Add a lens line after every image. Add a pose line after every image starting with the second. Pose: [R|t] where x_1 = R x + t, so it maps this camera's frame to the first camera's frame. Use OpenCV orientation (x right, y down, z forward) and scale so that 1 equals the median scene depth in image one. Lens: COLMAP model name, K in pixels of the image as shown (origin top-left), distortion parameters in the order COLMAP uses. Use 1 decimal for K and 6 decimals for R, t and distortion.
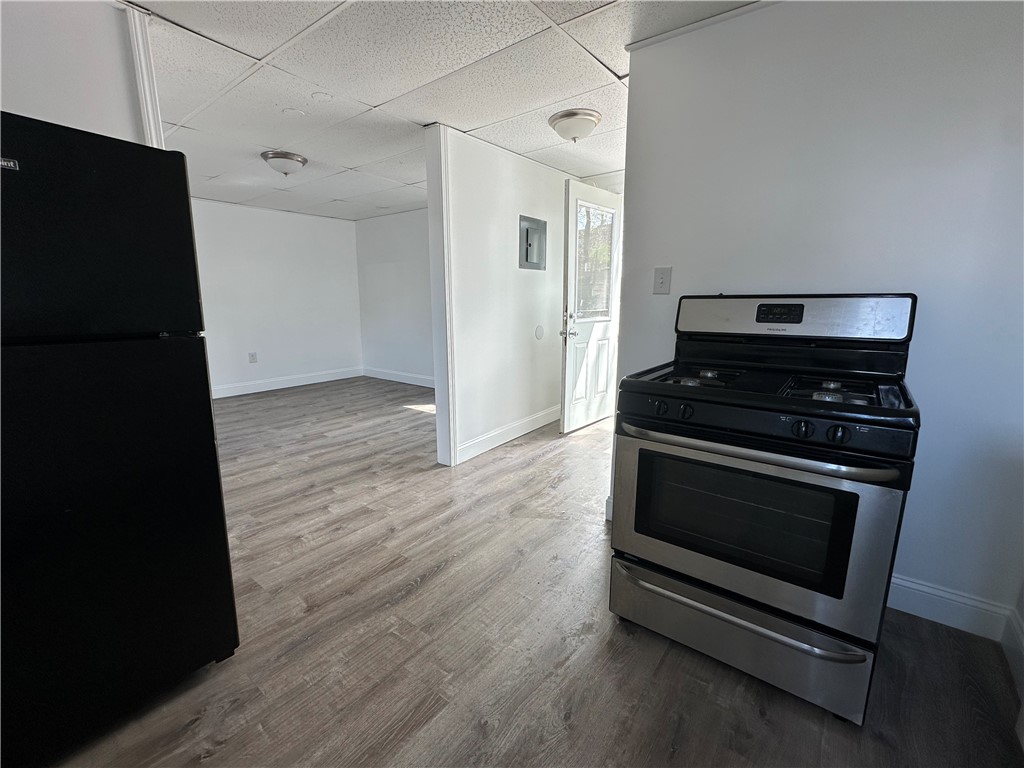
lens RADIAL K [[442.5, 0, 512.0], [0, 442.5, 384.0], [0, 0, 1]] dist [-0.000087, 0.000193]
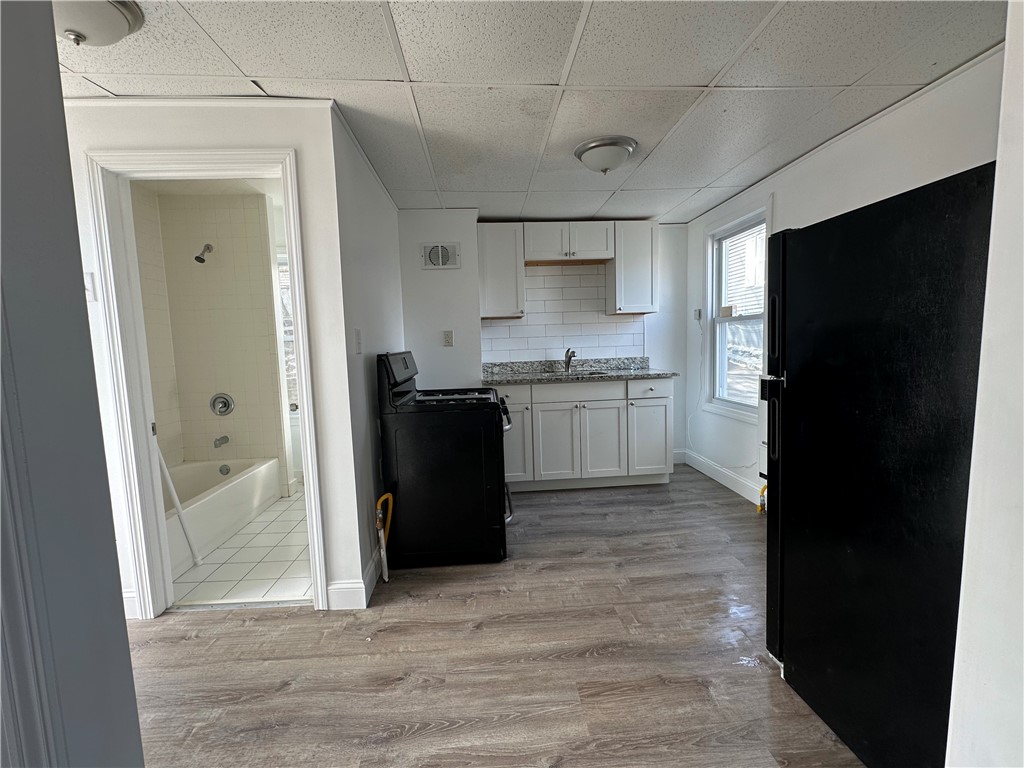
lens RADIAL K [[442.5, 0, 512.0], [0, 442.5, 384.0], [0, 0, 1]] dist [-0.000087, 0.000193]
pose [[-0.662668, -0.049145, 0.747299, -0.384300], [0.174230, 0.960349, 0.217654, -0.163111], [-0.728365, 0.274434, -0.627830, 0.771008]]
